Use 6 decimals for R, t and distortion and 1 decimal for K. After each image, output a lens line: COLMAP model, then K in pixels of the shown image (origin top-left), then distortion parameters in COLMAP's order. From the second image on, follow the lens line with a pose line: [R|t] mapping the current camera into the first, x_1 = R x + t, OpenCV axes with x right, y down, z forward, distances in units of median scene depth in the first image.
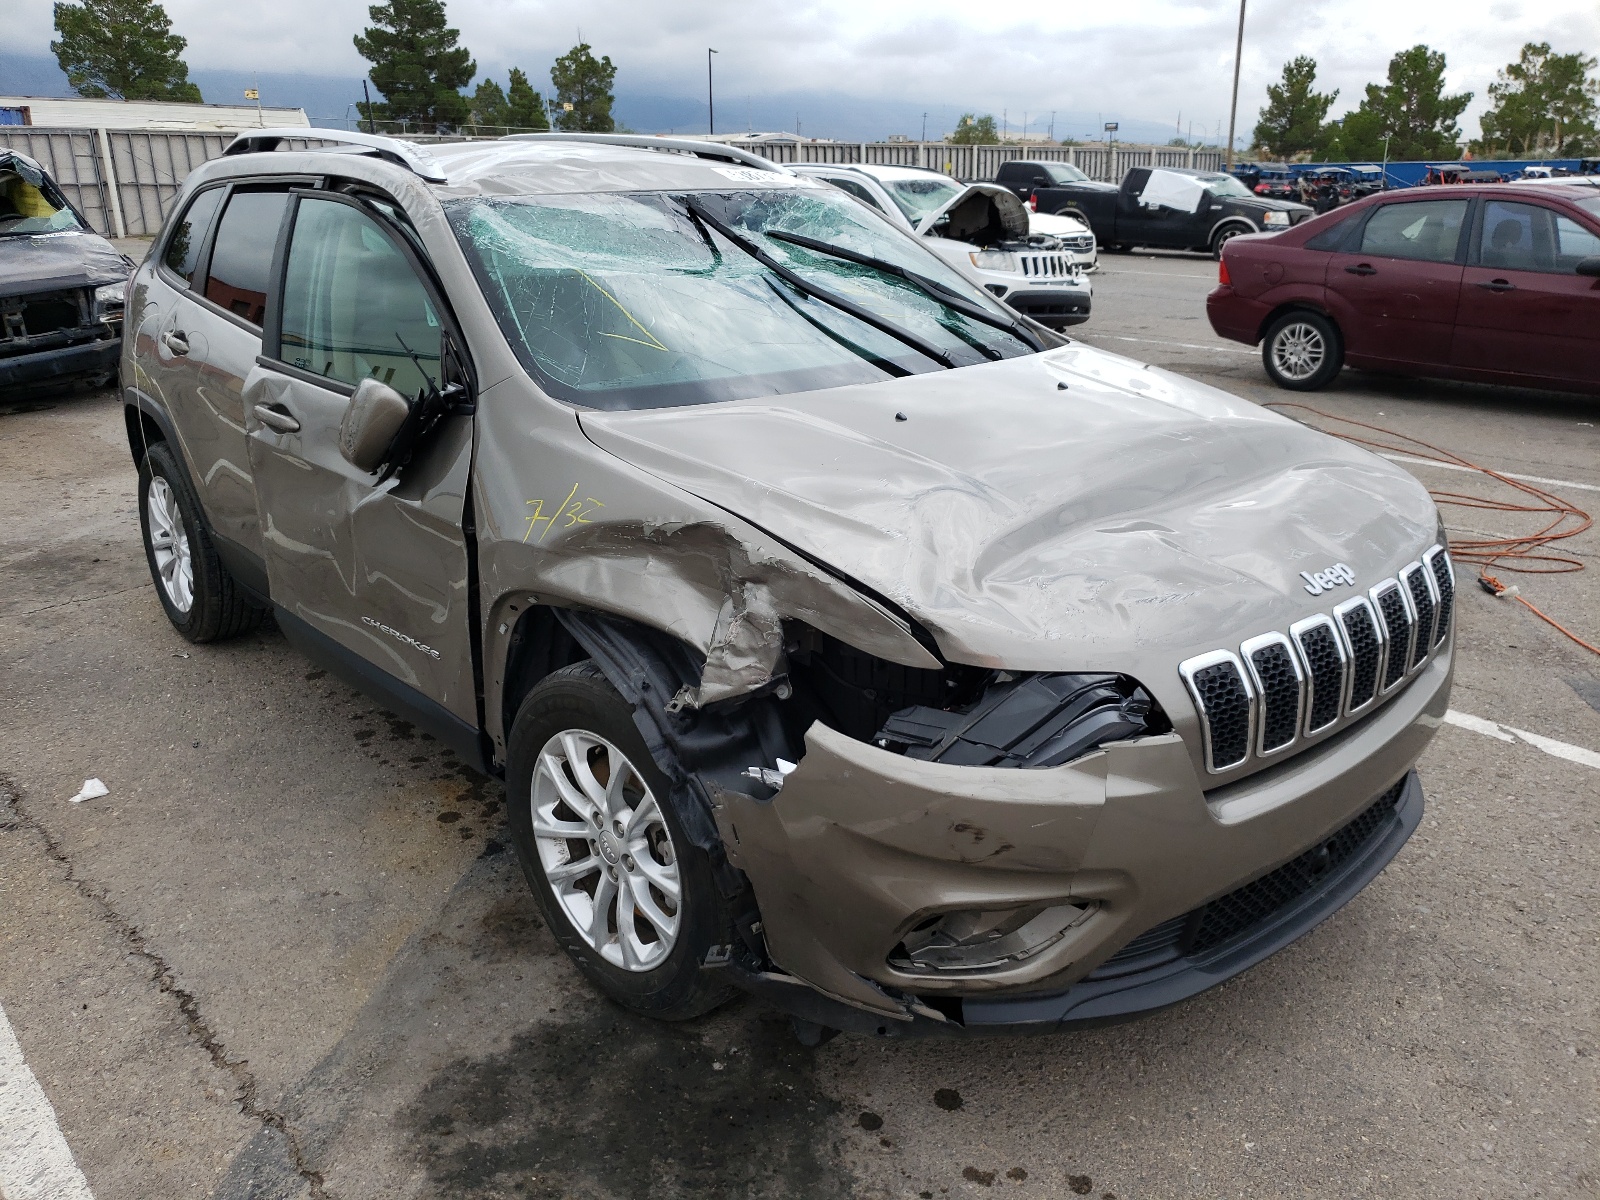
lens RADIAL K [[1321.4, 0, 799.2], [0, 1321.4, 592.5], [0, 0, 1]] dist [-0.015883, 0.026980]
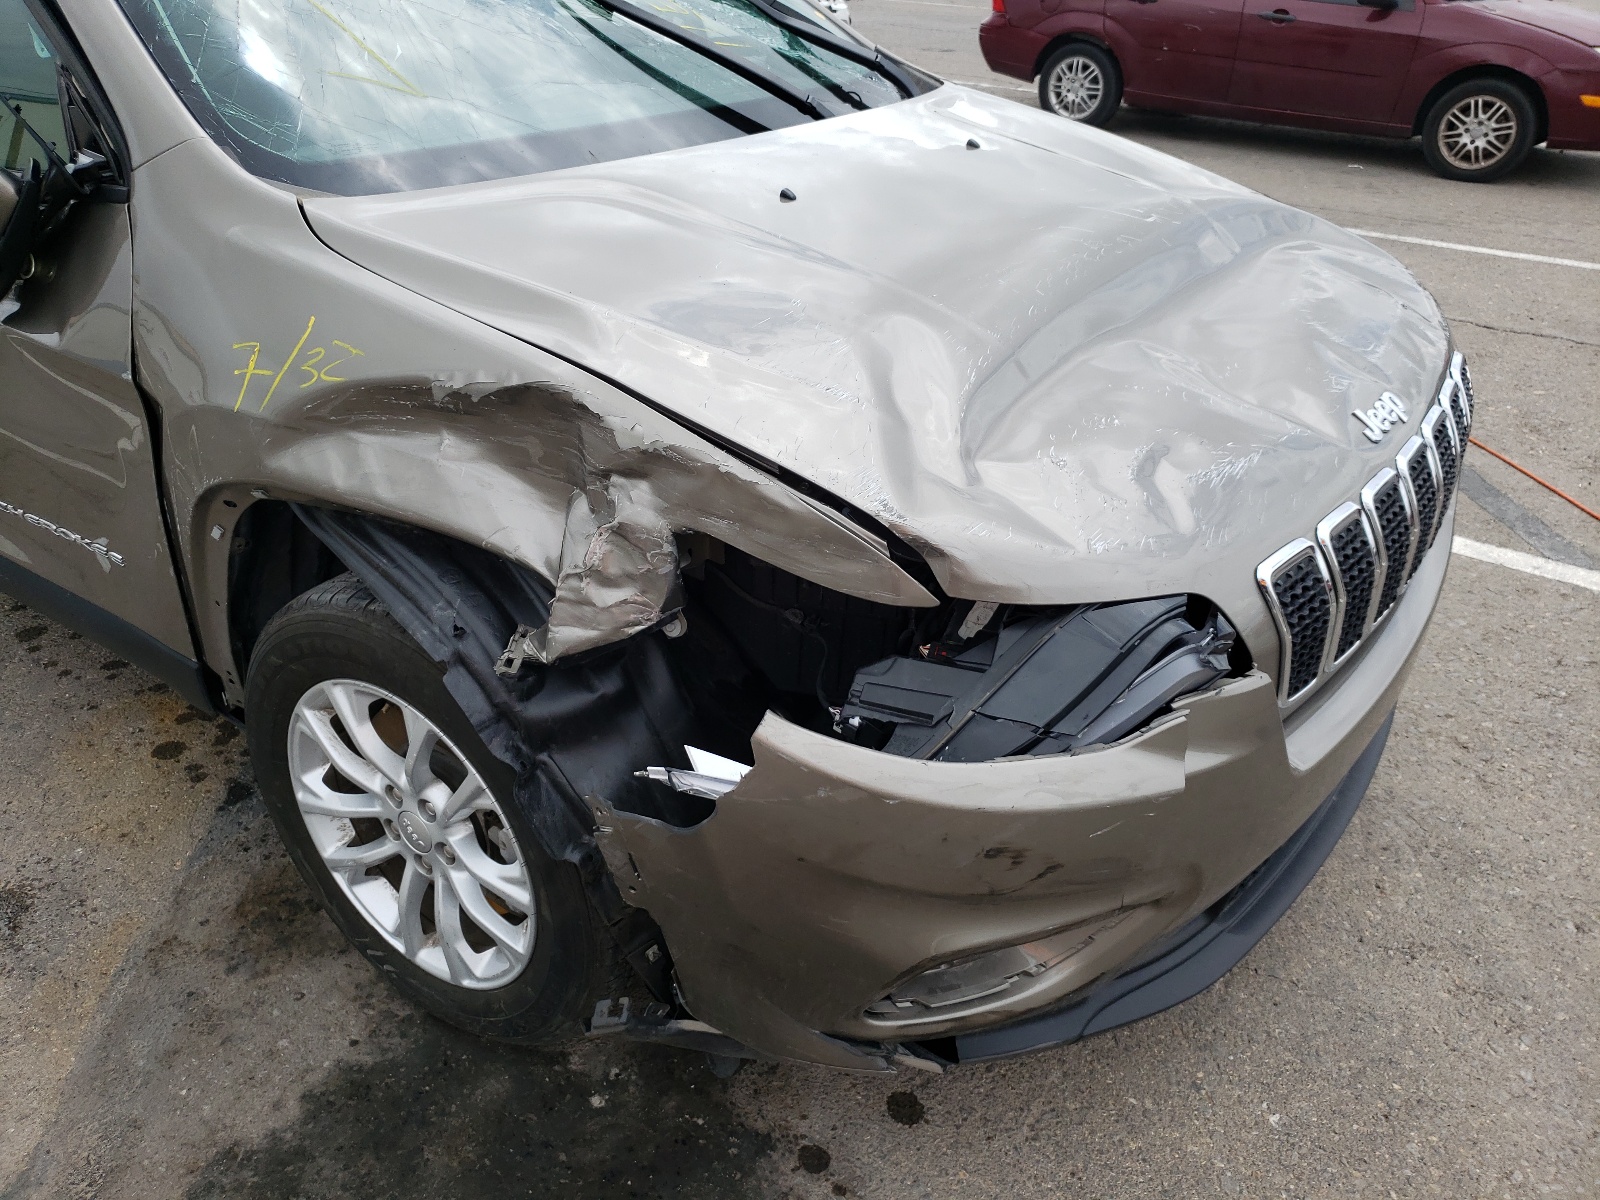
lens RADIAL K [[1321.4, 0, 830.4], [0, 1321.4, 585.9], [0, 0, 1]] dist [-0.015883, 0.026980]
pose [[0.975439, -0.077577, 0.206156, -0.065542], [0.039058, 0.982013, 0.184729, -0.062573], [-0.216779, -0.172140, 0.960924, 0.308474]]
